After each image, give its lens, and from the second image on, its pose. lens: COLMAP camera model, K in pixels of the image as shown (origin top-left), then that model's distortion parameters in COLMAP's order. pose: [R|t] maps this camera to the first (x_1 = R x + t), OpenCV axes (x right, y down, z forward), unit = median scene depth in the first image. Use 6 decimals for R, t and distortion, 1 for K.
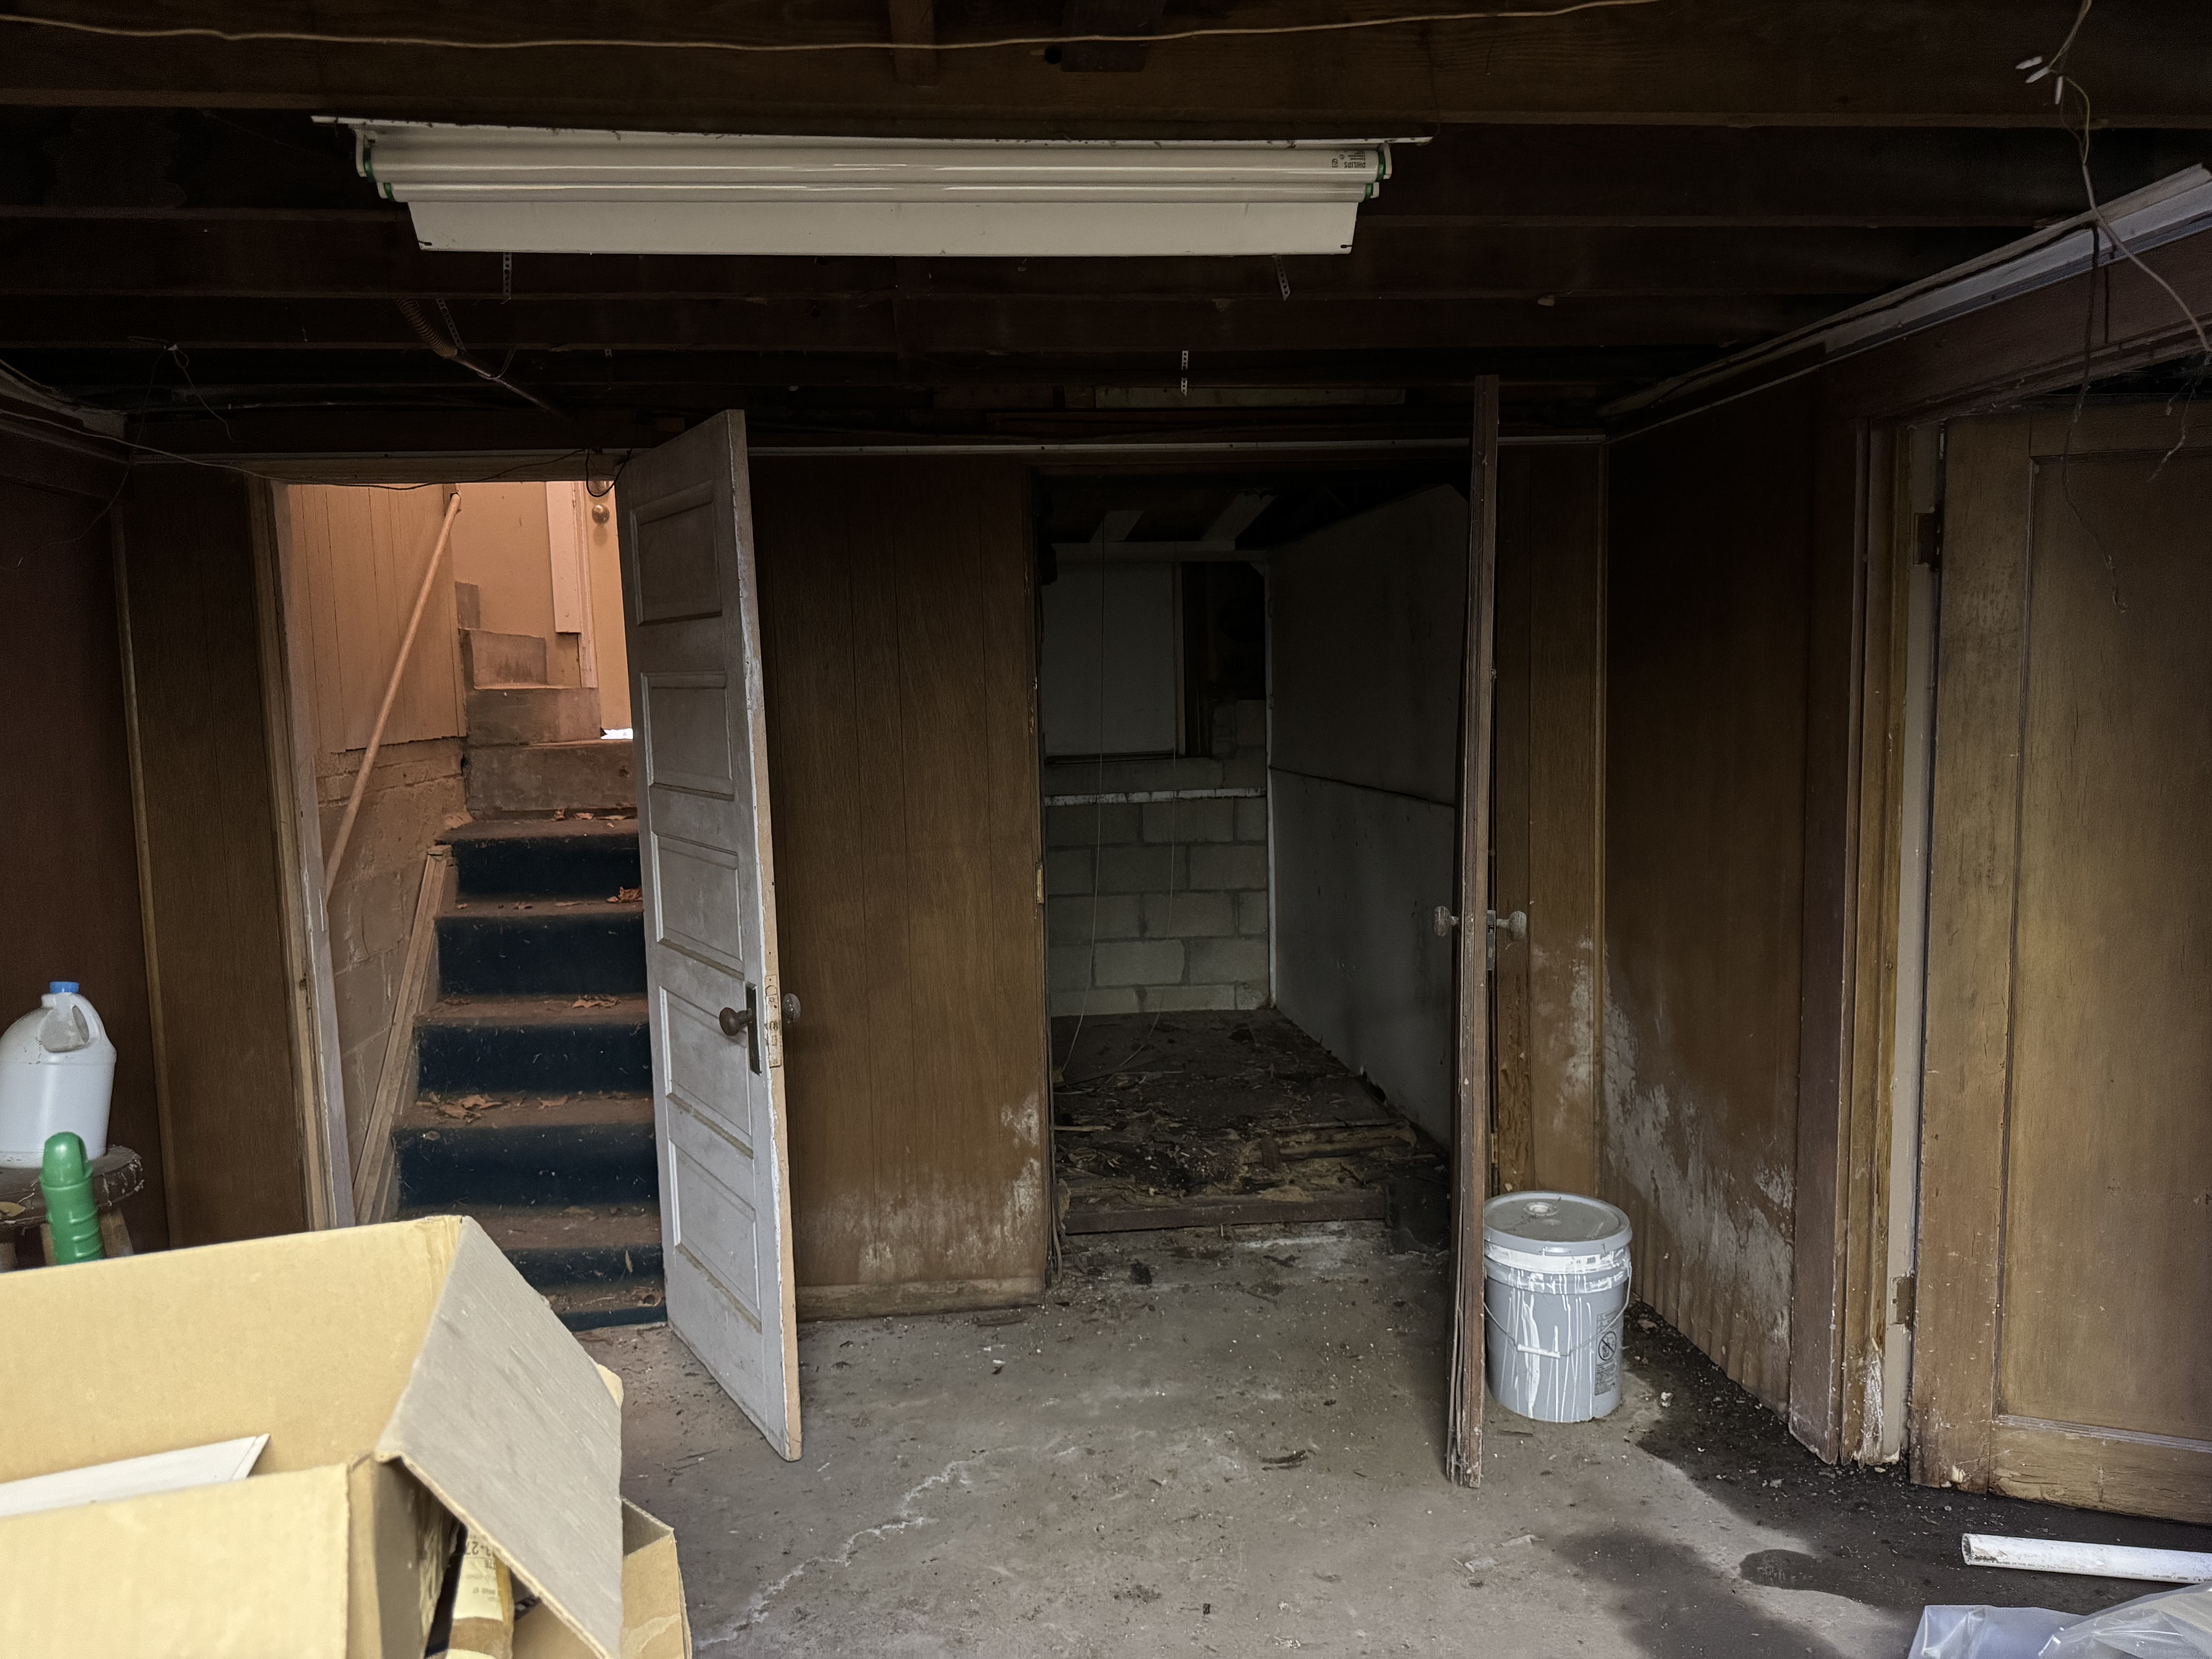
lens RADIAL K [[1542.0, 0, 1113.4], [0, 1542.0, 850.0], [0, 0, 1]] dist [0.055094, -0.065499]
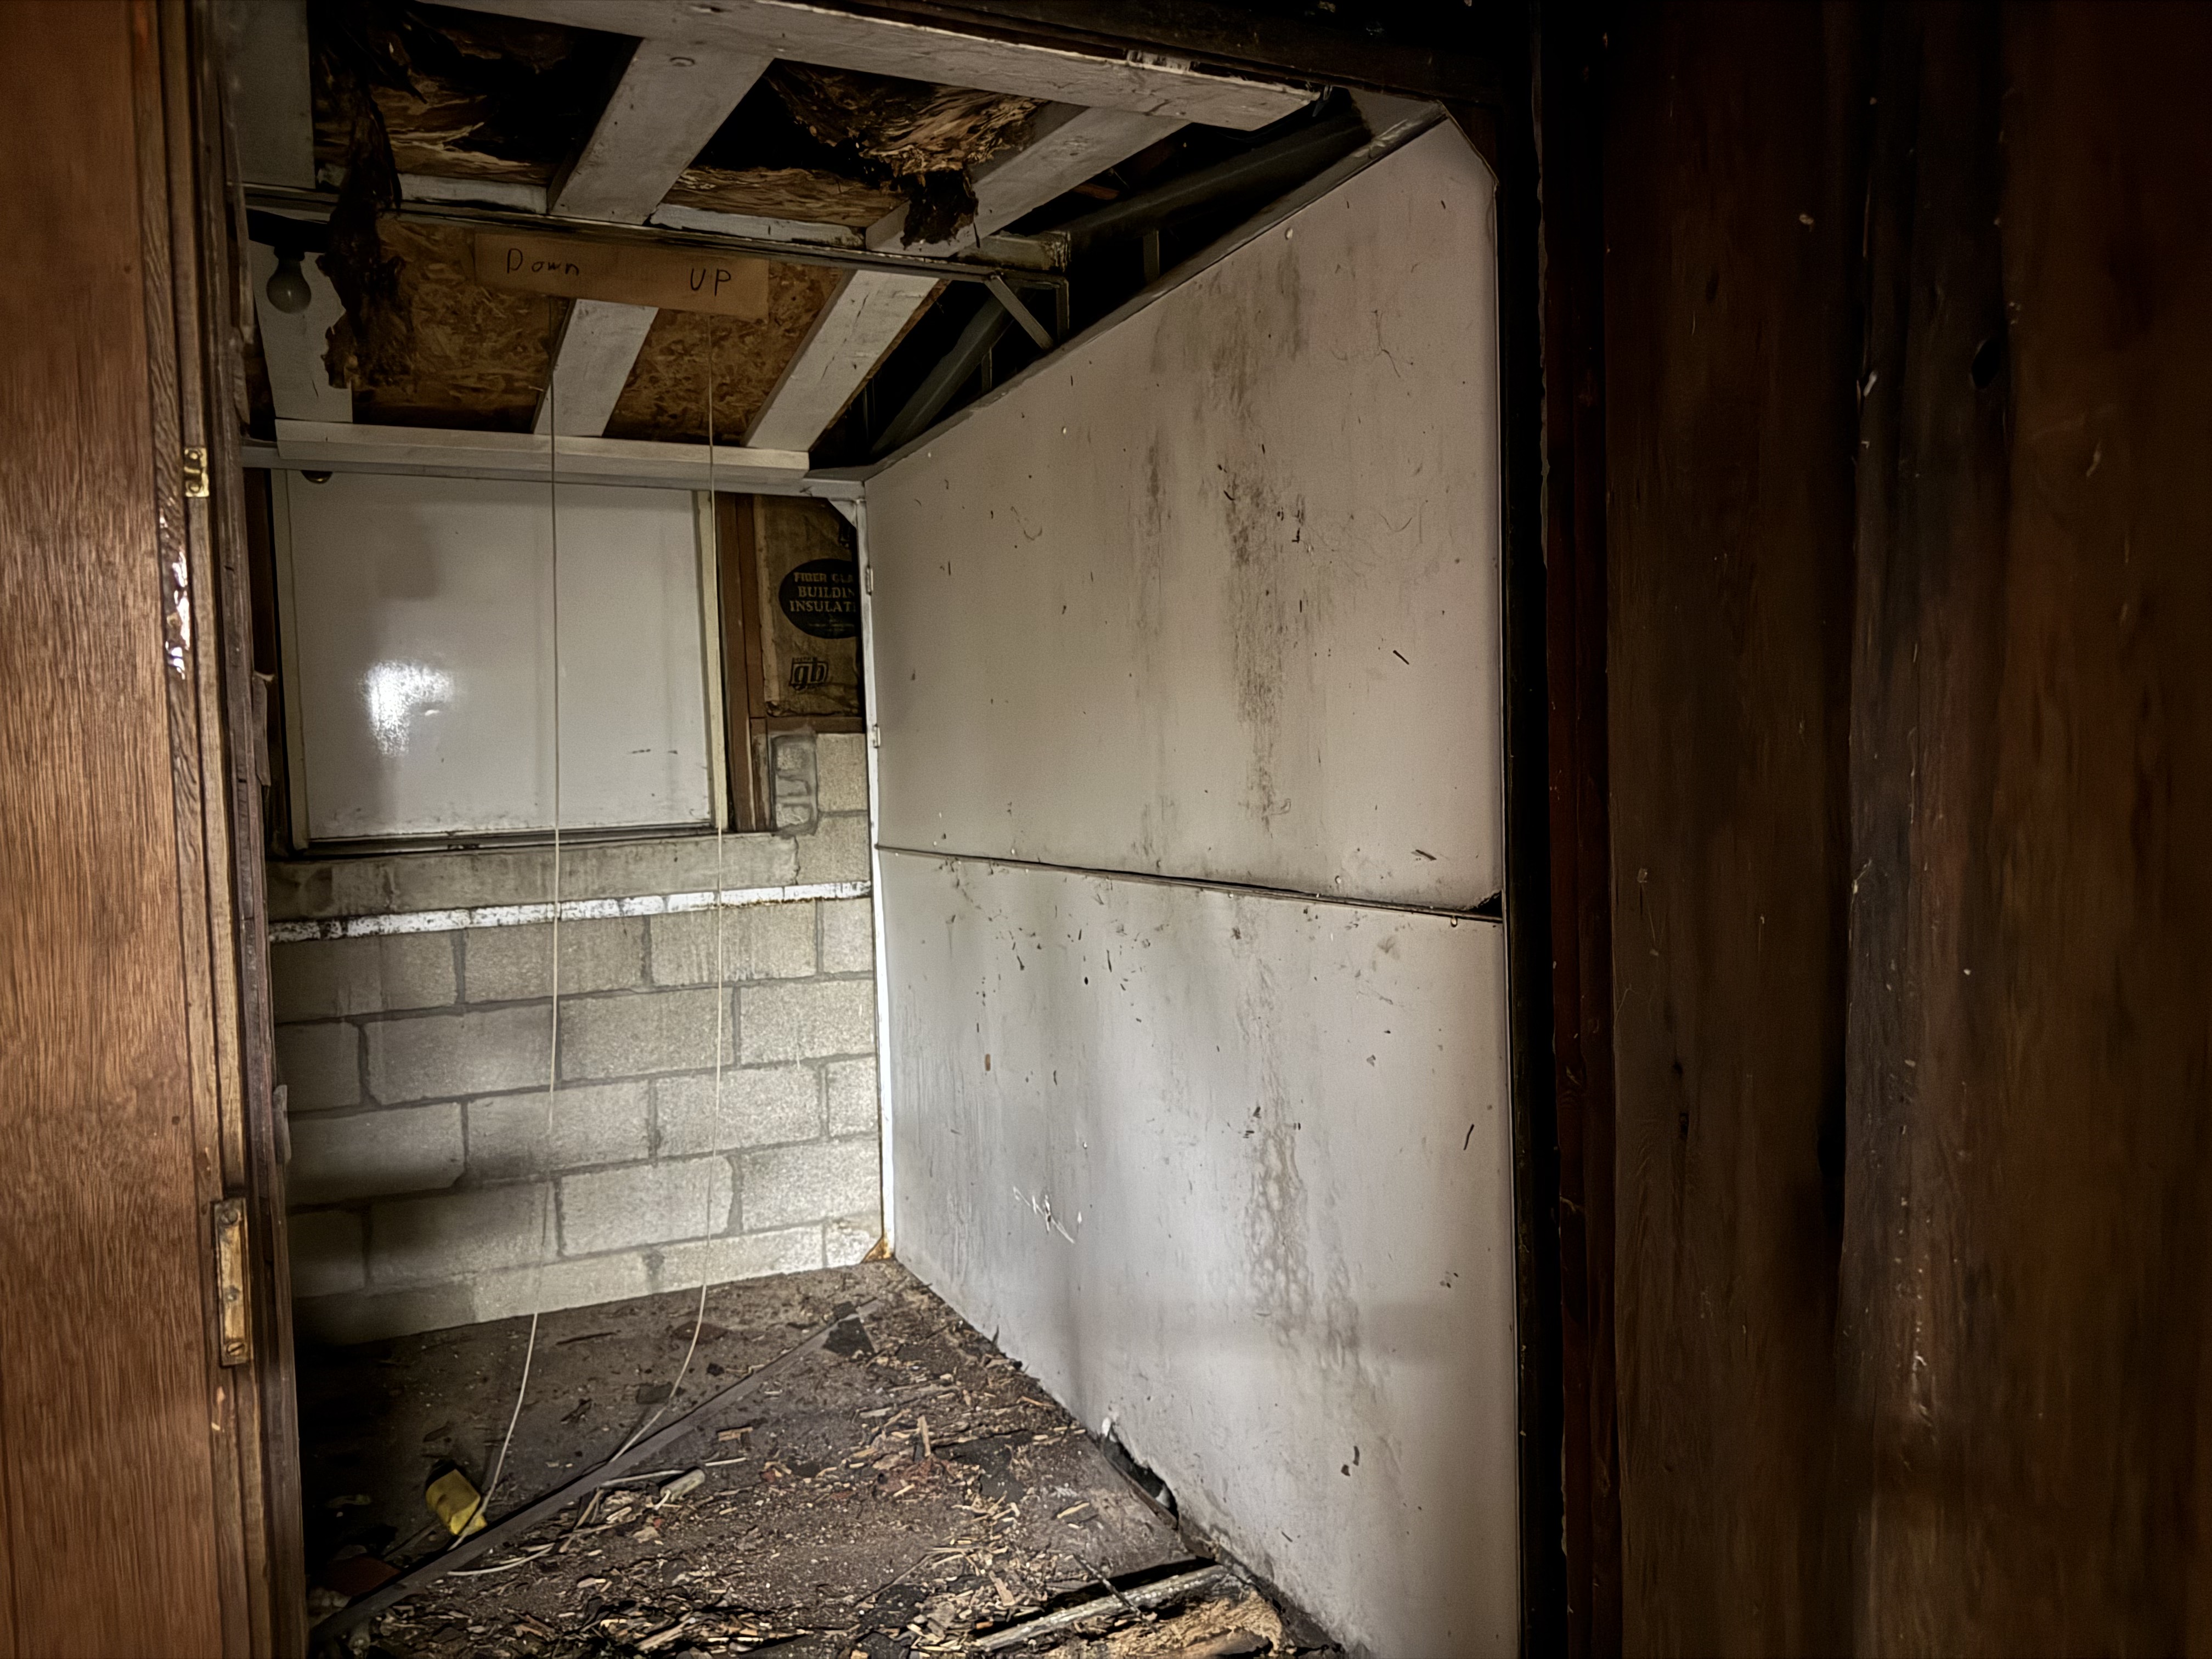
lens RADIAL K [[1542.0, 0, 1102.3], [0, 1542.0, 813.9], [0, 0, 1]] dist [0.055094, -0.065499]
pose [[0.953375, -0.016845, 0.301317, 0.006594], [0.042572, 0.995964, -0.079020, -0.015927], [-0.298770, 0.088163, 0.950244, 0.417786]]
